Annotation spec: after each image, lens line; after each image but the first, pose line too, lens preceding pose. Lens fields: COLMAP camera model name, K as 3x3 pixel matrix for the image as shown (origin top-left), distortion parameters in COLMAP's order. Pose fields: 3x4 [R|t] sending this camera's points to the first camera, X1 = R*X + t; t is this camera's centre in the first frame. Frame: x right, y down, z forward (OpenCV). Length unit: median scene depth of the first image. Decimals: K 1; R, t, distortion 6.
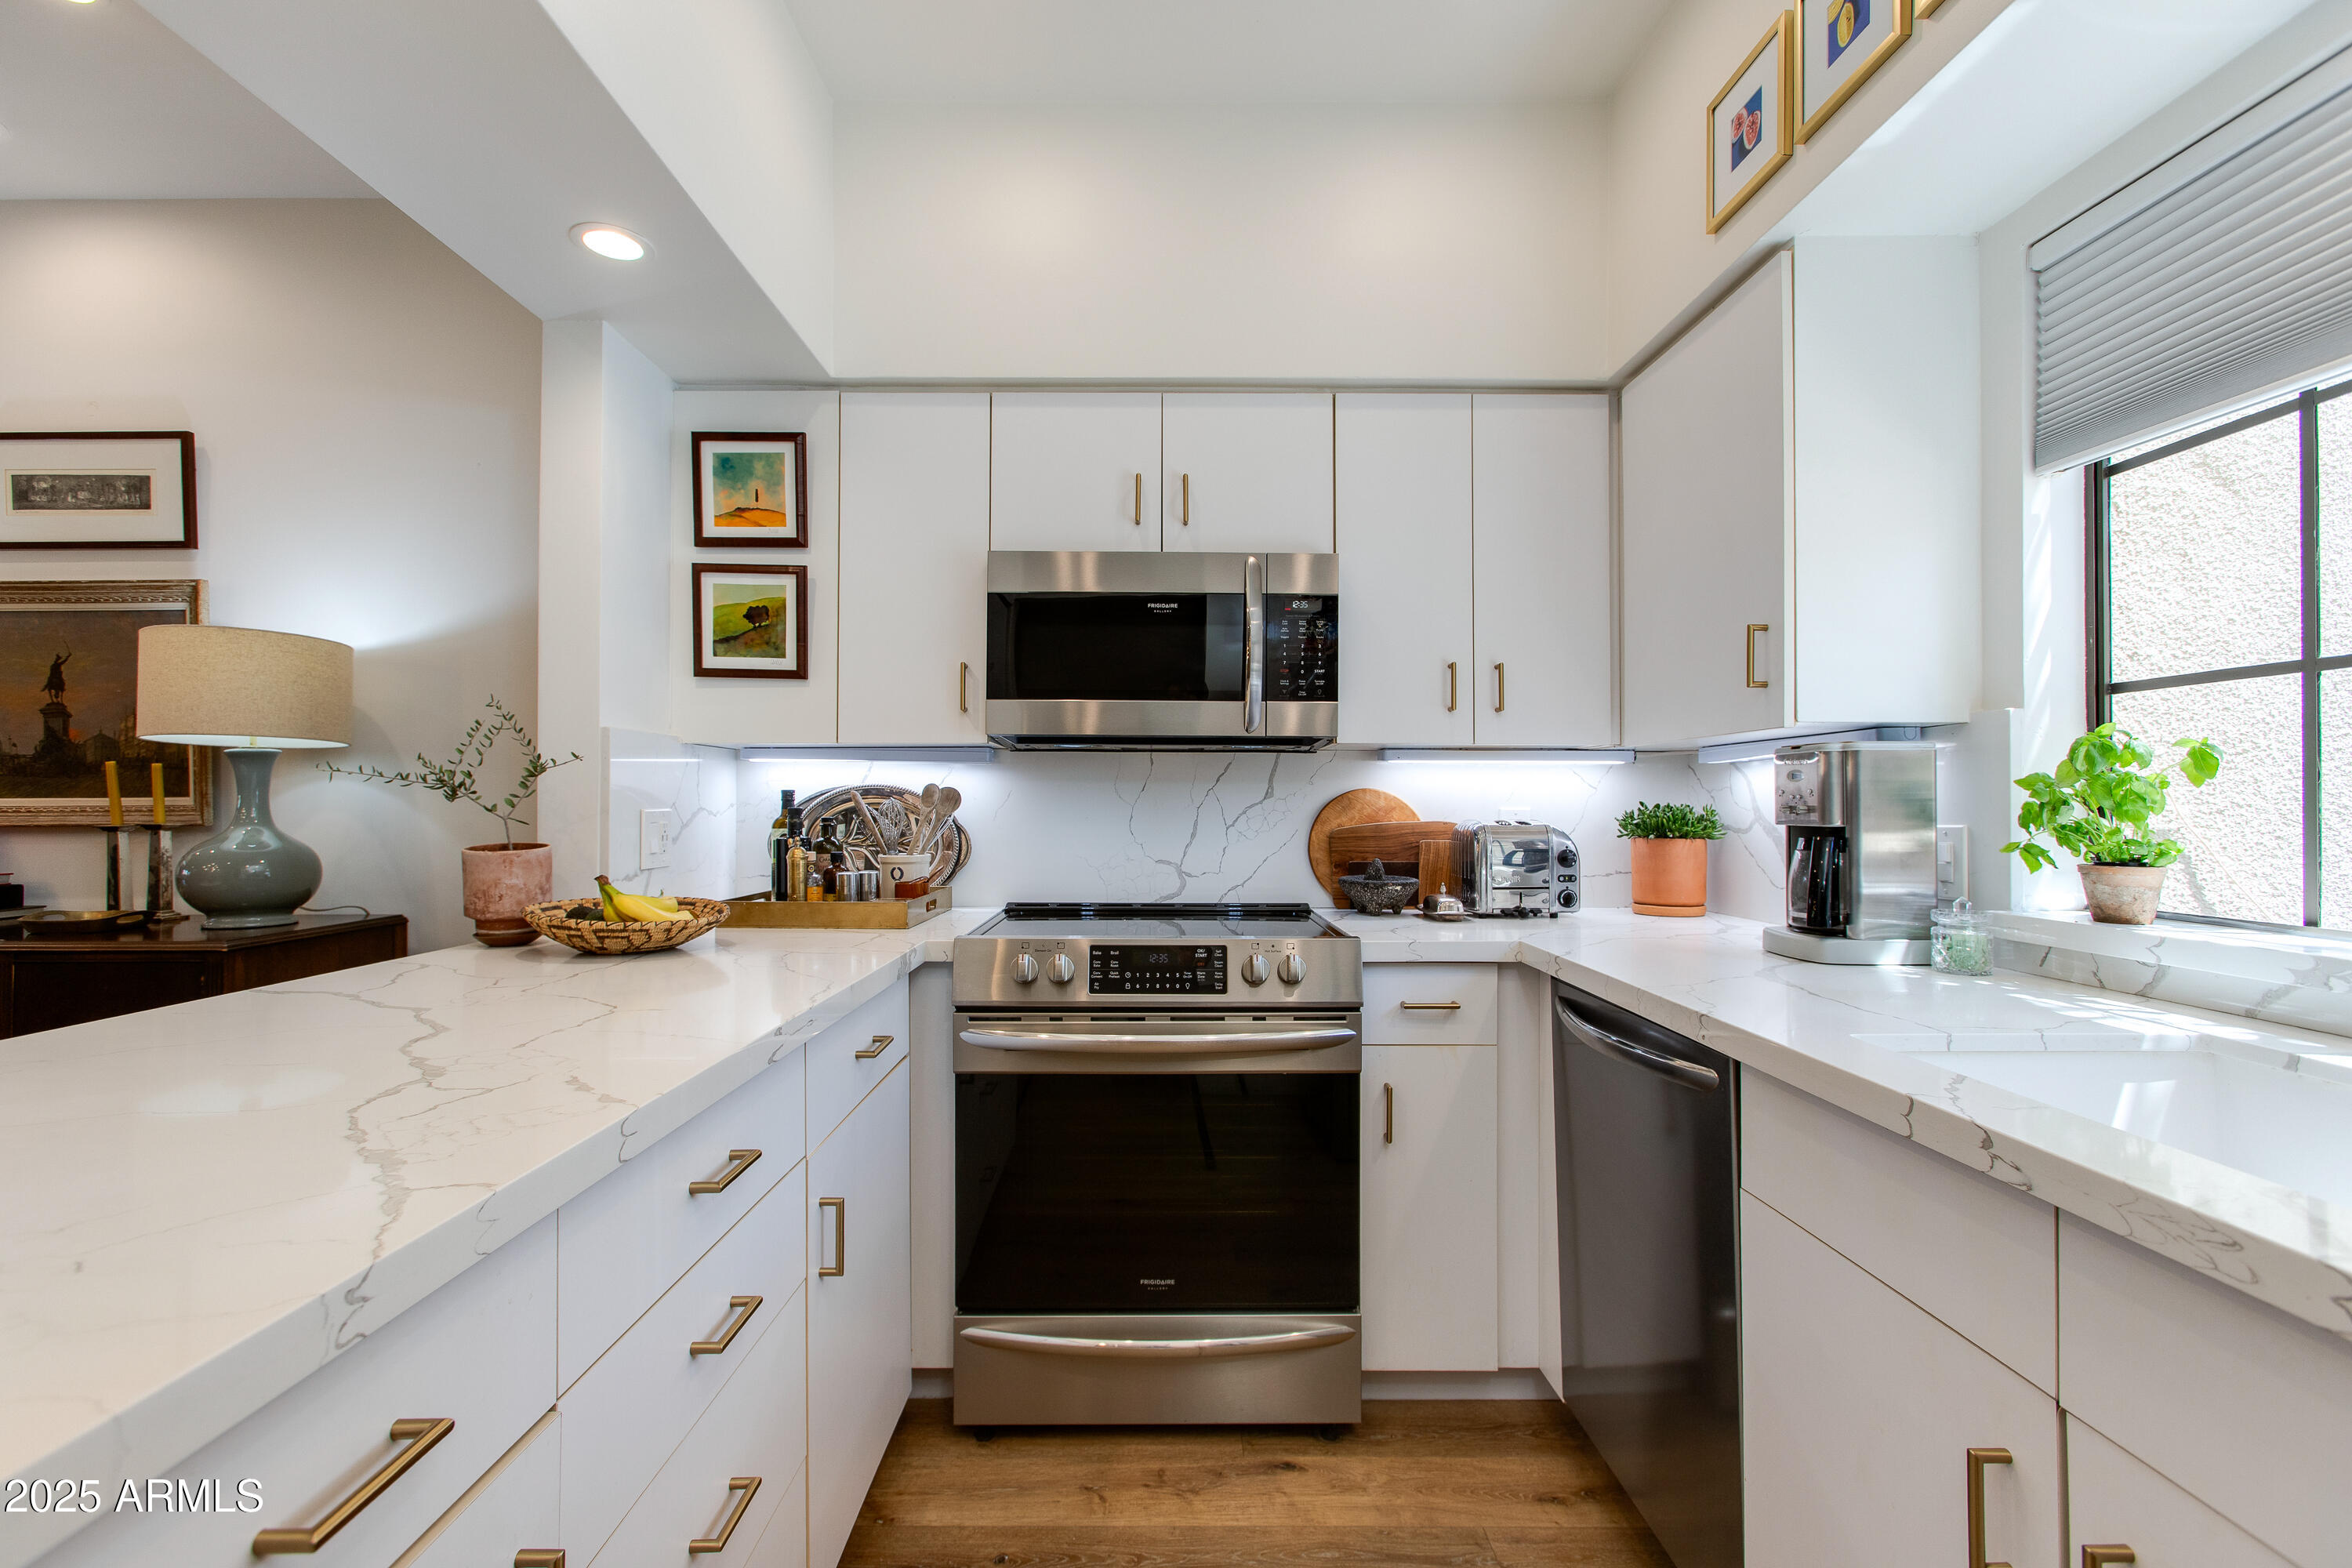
lens RADIAL K [[1065.5, 0, 1174.6], [0, 1065.5, 802.1], [0, 0, 1]] dist [-0.001452, -0.000205]
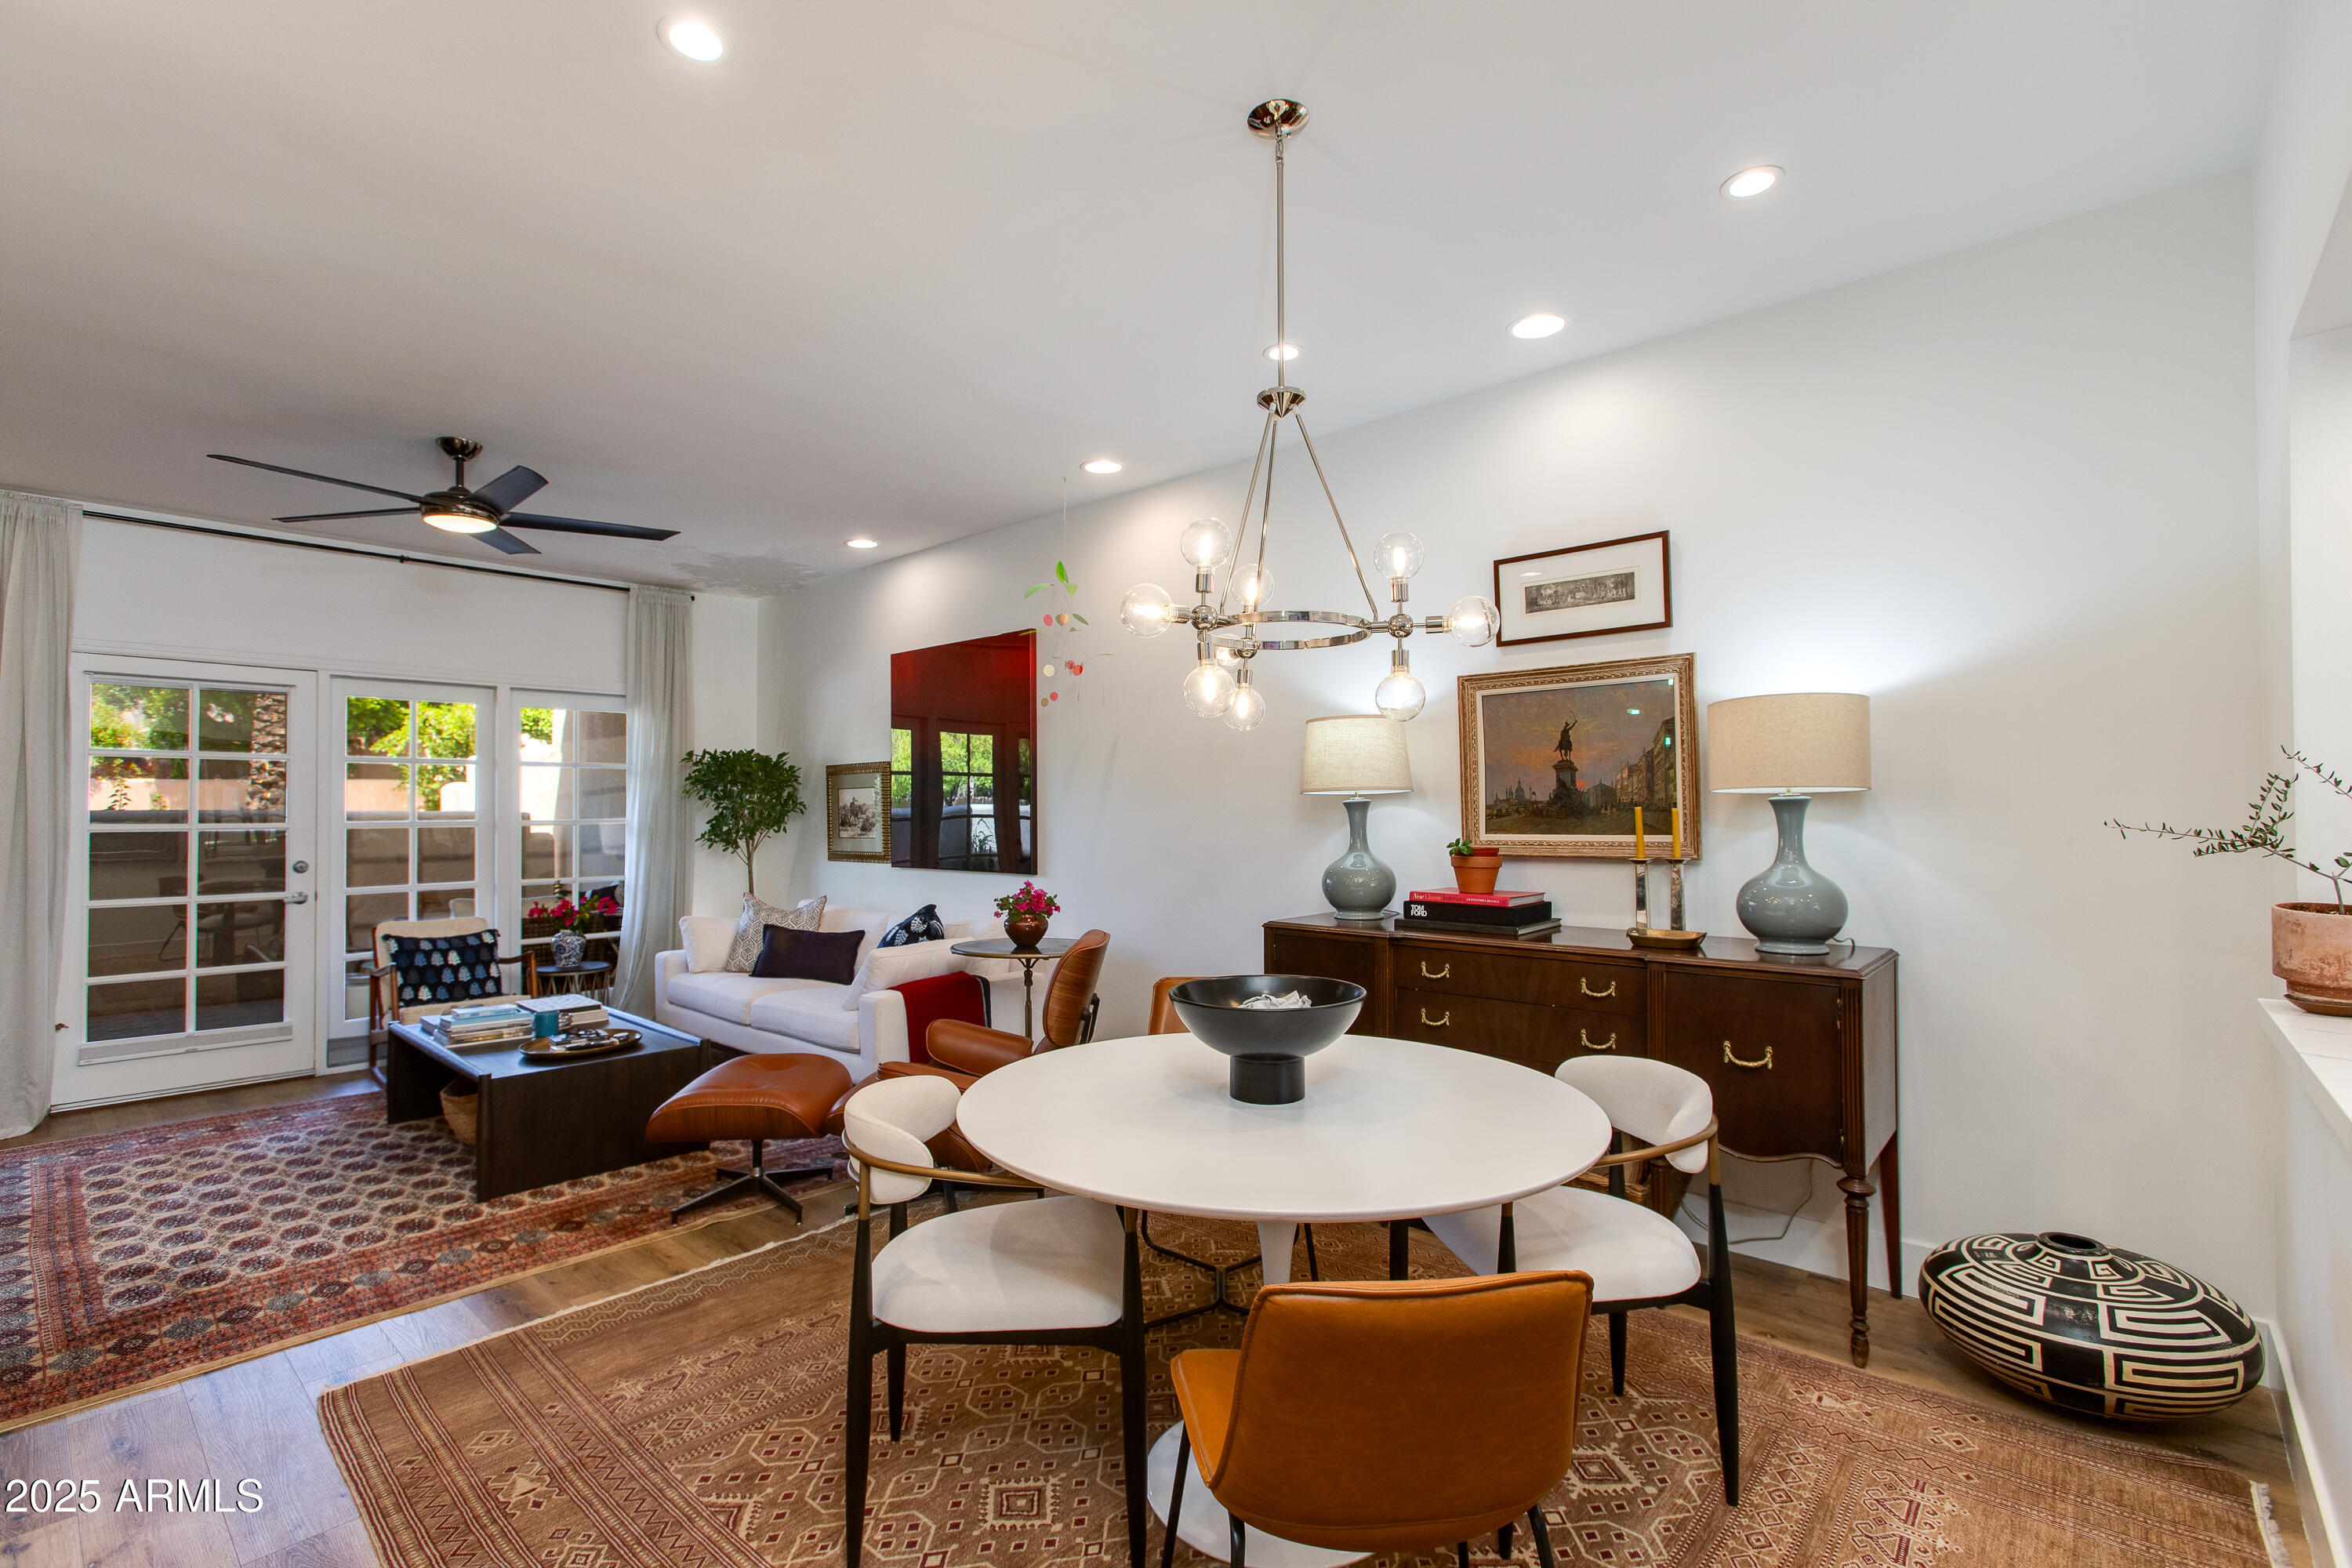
lens RADIAL K [[1091.4, 0, 1175.8], [0, 1091.4, 796.7], [0, 0, 1]] dist [-0.002332, -0.000368]
pose [[0.745124, -0.015870, -0.666738, -0.526433], [0.011643, 0.999874, -0.010788, -0.040576], [0.666825, 0.000276, 0.745214, -0.290901]]
